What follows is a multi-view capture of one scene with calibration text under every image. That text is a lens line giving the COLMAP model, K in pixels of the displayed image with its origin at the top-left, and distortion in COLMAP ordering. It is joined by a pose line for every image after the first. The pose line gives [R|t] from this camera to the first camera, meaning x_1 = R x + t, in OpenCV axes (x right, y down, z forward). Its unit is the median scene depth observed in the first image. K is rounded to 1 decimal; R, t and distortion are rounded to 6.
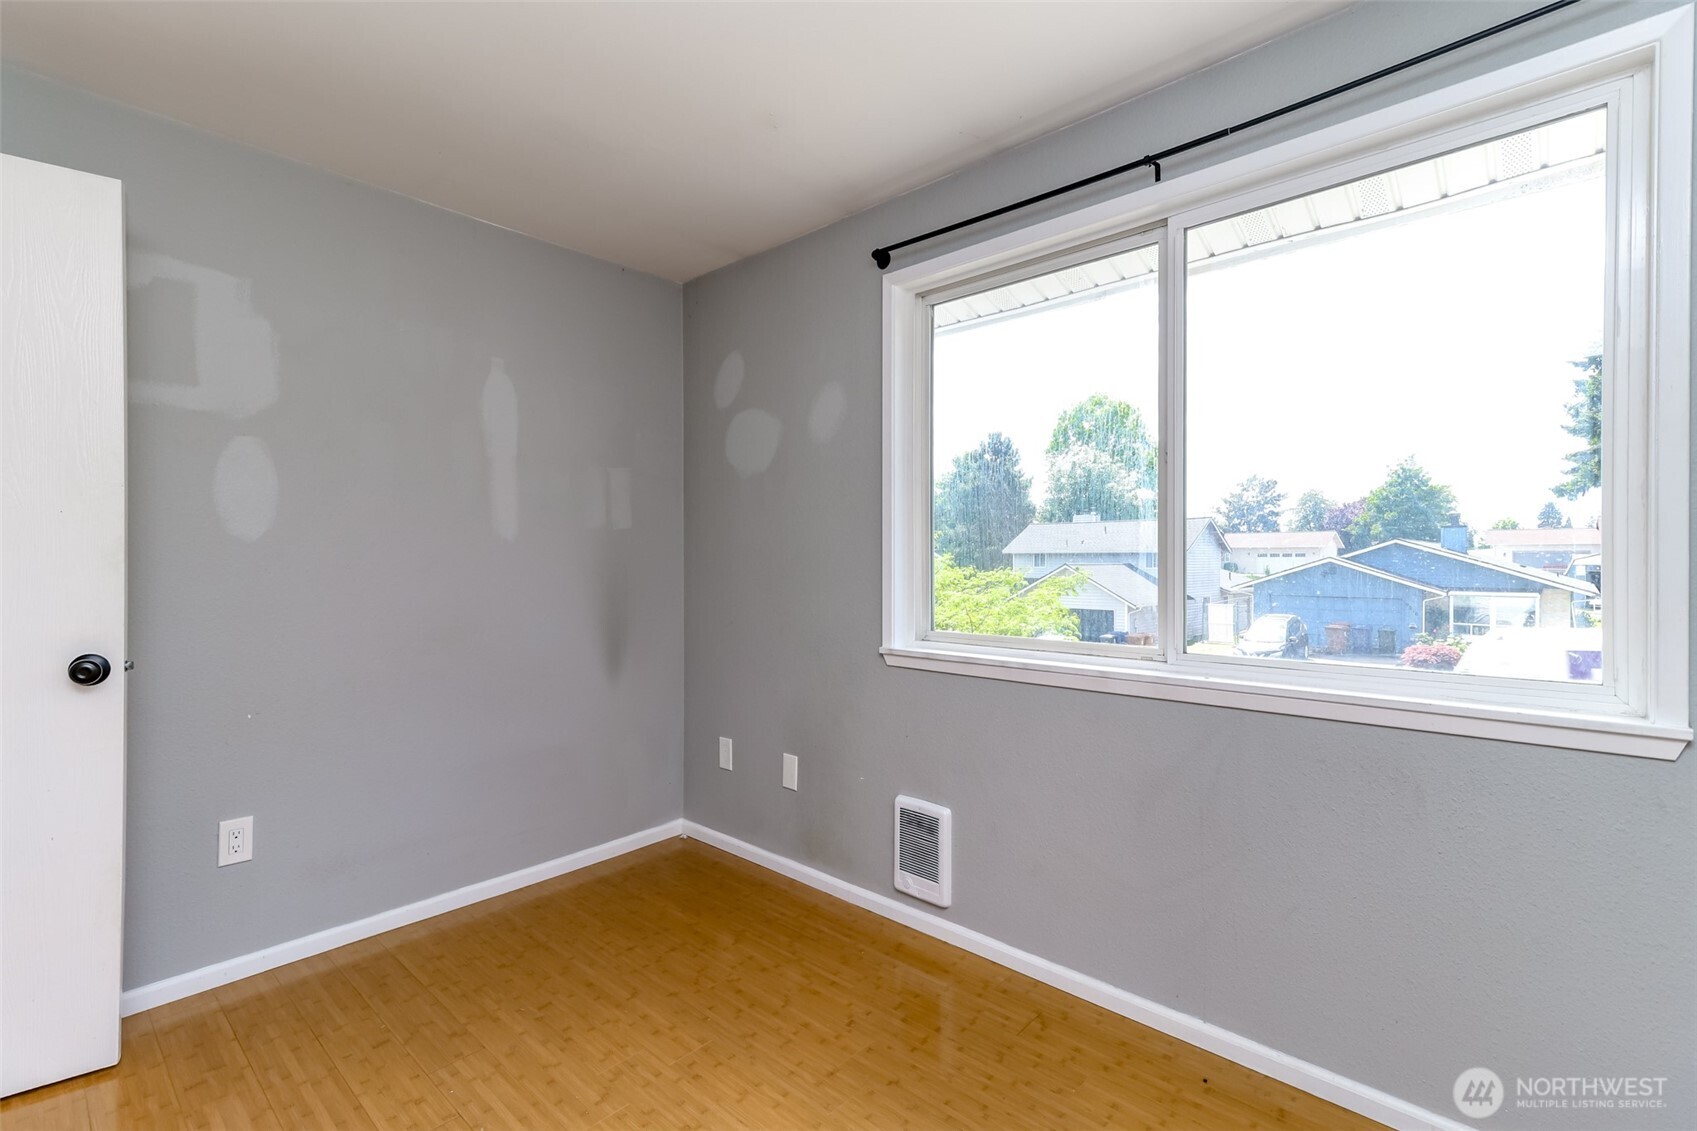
lens RADIAL K [[735.3, 0, 851.4], [0, 735.3, 575.6], [0, 0, 1]] dist [0.000121, 0.000453]
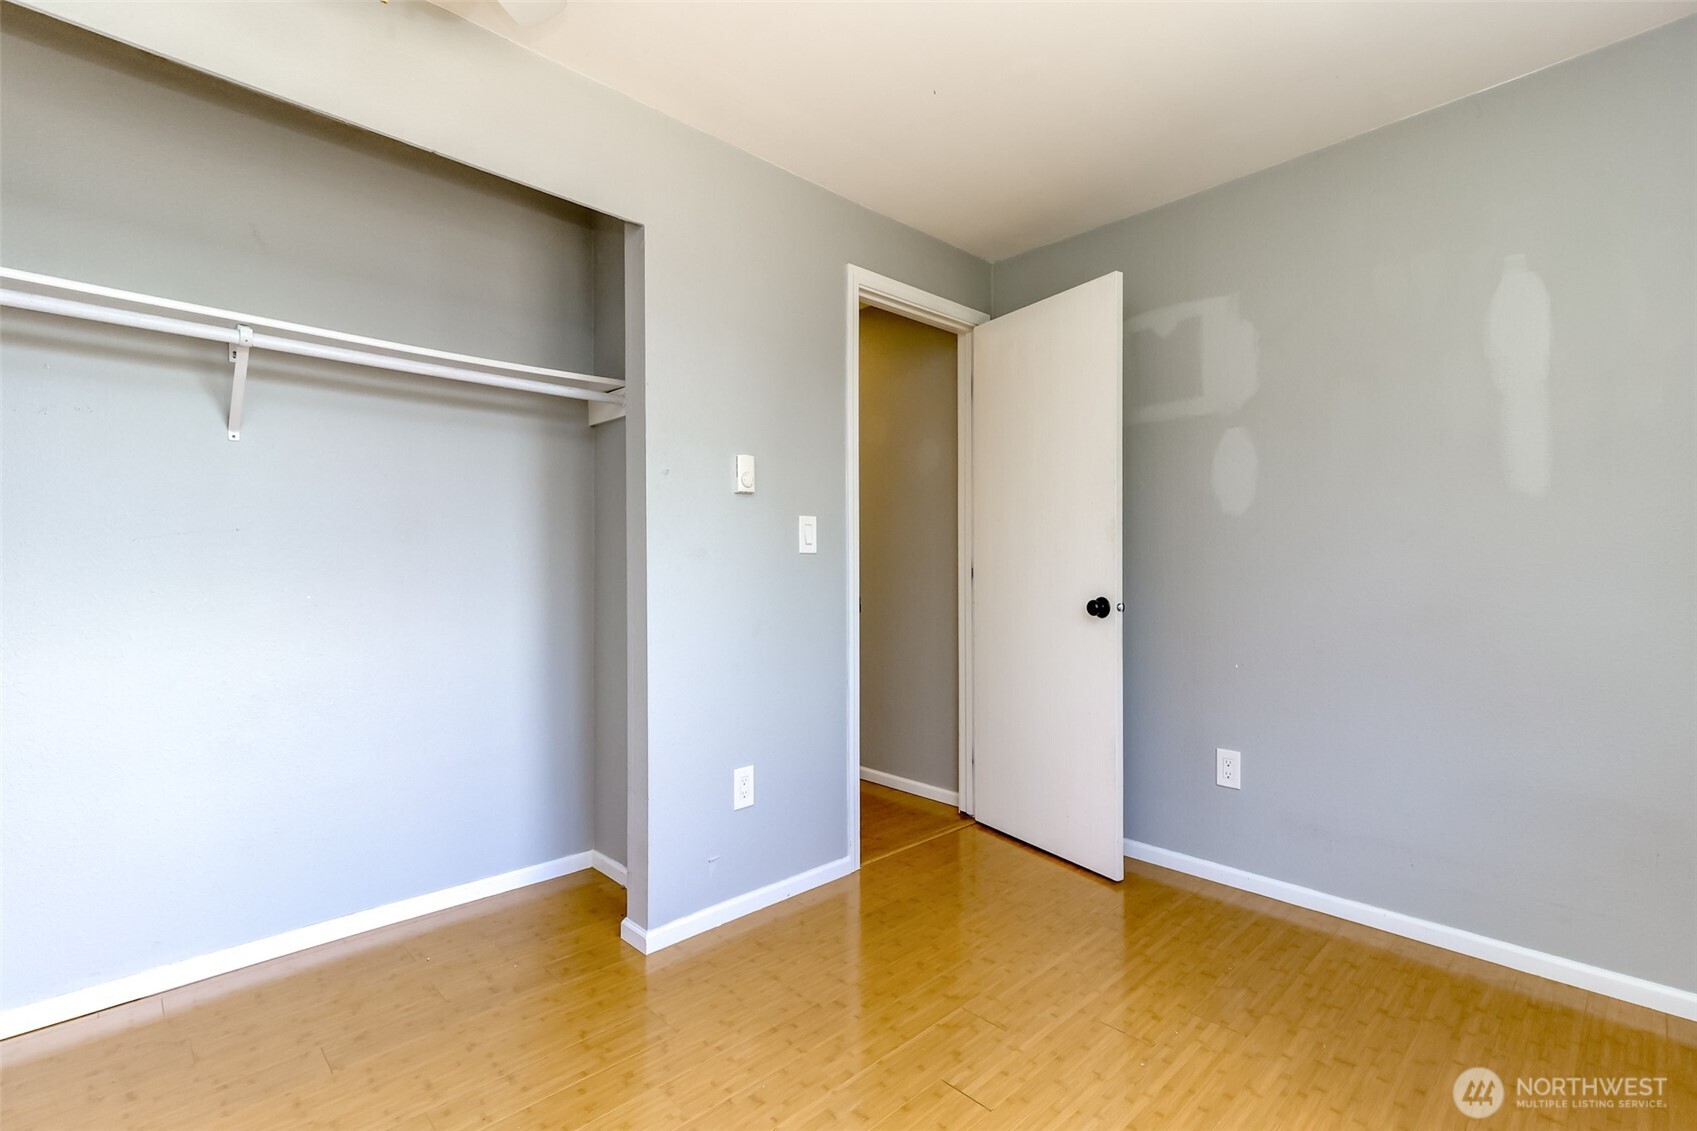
lens RADIAL K [[735.3, 0, 851.7], [0, 735.3, 574.7], [0, 0, 1]] dist [0.000121, 0.000453]
pose [[-0.067541, 0.005326, -0.997702, 0.440545], [-0.014923, 0.999868, 0.006347, 0.053094], [0.997605, 0.015318, -0.067453, 0.521789]]
